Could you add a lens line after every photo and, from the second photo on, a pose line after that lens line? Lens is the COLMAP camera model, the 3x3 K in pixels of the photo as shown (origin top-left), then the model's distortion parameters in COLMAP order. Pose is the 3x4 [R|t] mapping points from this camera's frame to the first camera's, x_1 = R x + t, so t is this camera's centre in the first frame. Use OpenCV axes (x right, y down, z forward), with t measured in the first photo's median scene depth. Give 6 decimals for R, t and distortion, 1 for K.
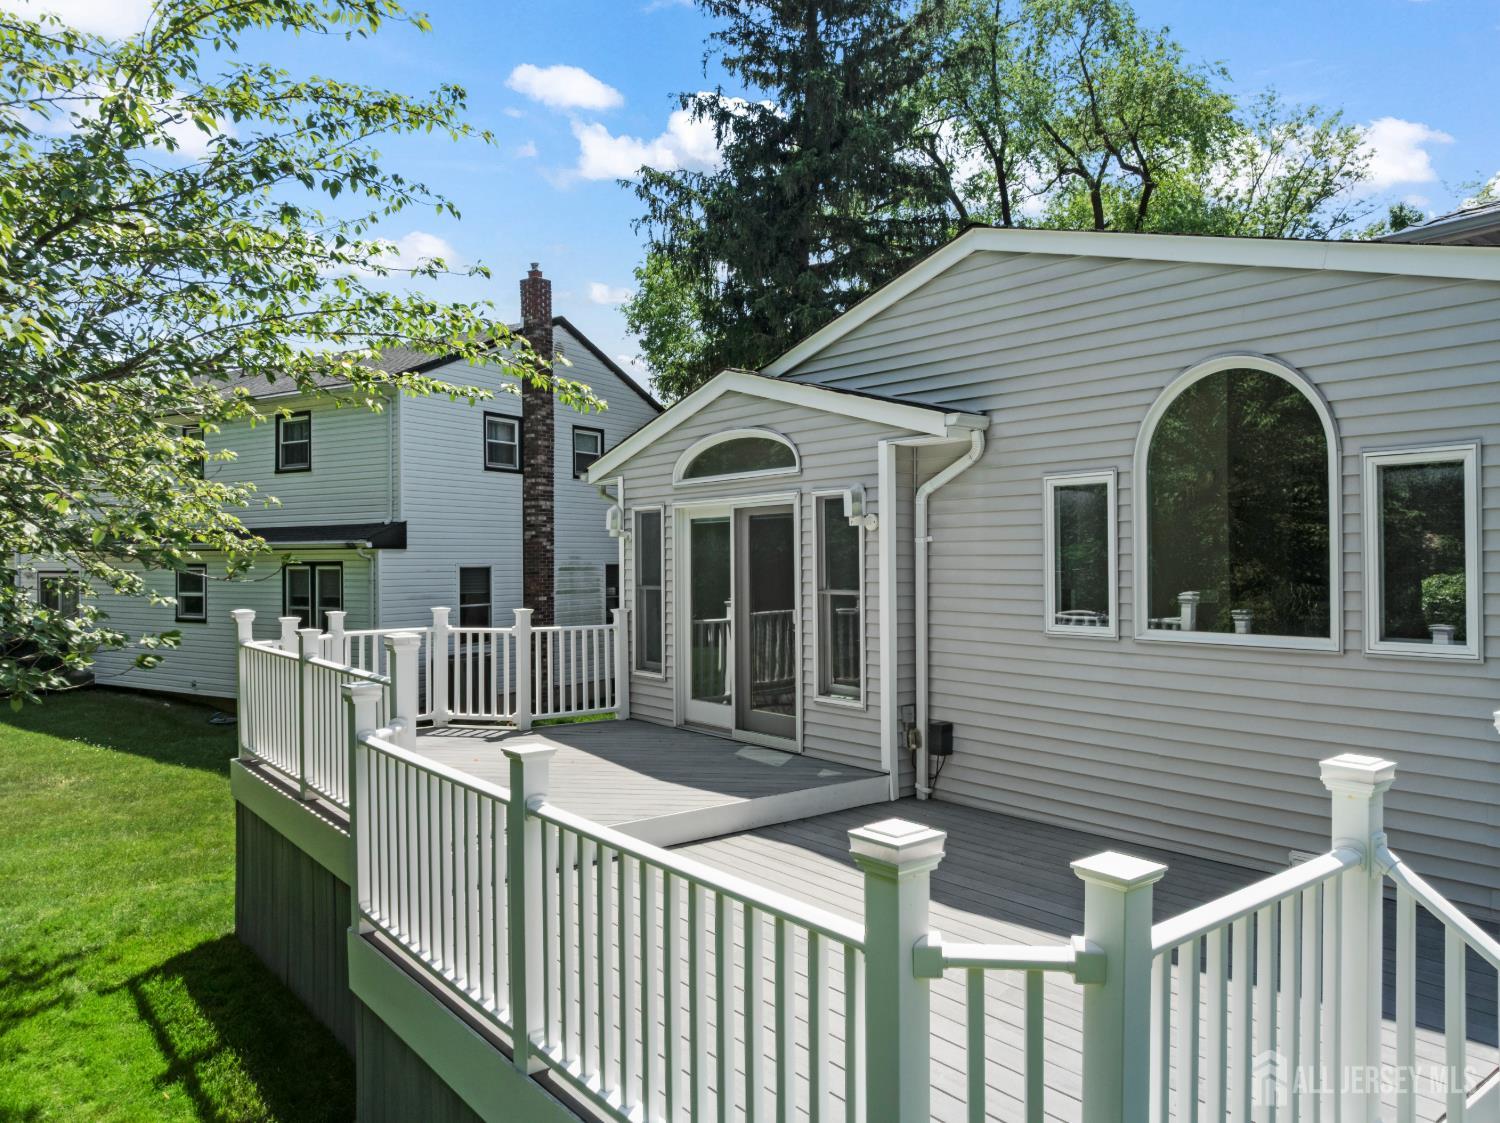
lens RADIAL K [[1070.7, 0, 748.1], [0, 1070.7, 540.0], [0, 0, 1]] dist [-0.032572, 0.004888]
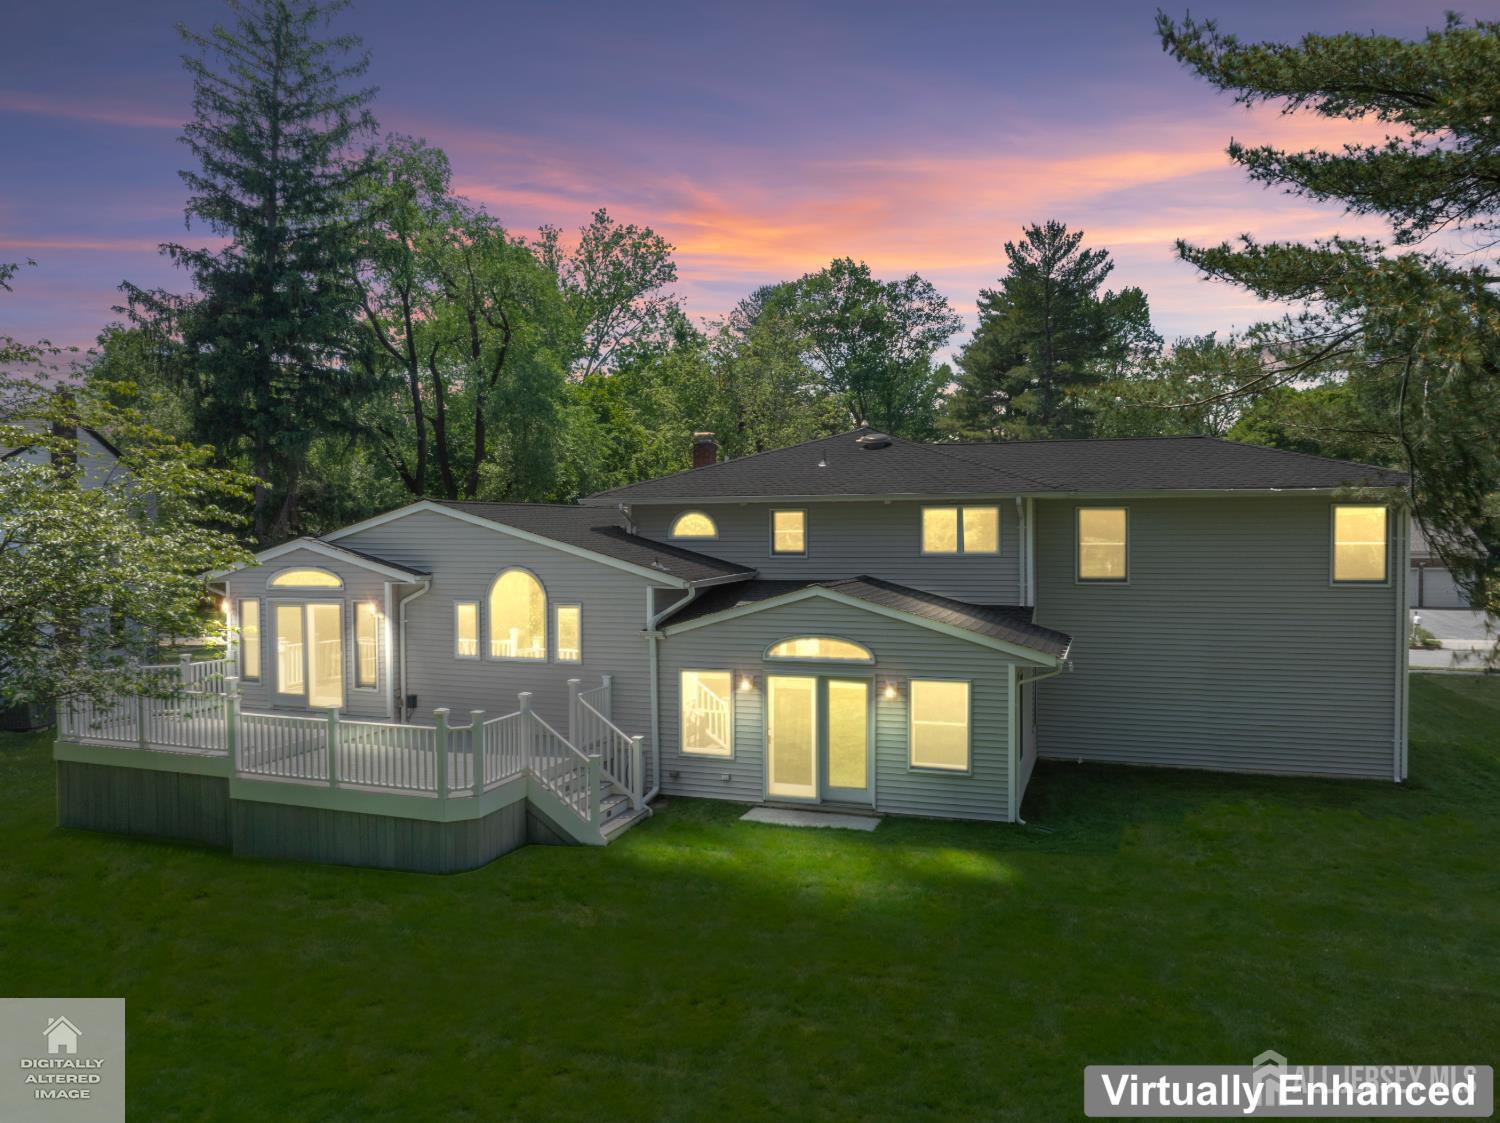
lens RADIAL K [[1070.7, 0, 748.1], [0, 1070.7, 540.0], [0, 0, 1]] dist [-0.032572, 0.004888]
pose [[0.842828, -0.009600, 0.538097, -0.488946], [-0.005577, 0.999631, 0.026570, -0.258680], [-0.538154, -0.025395, 0.842464, -1.493908]]
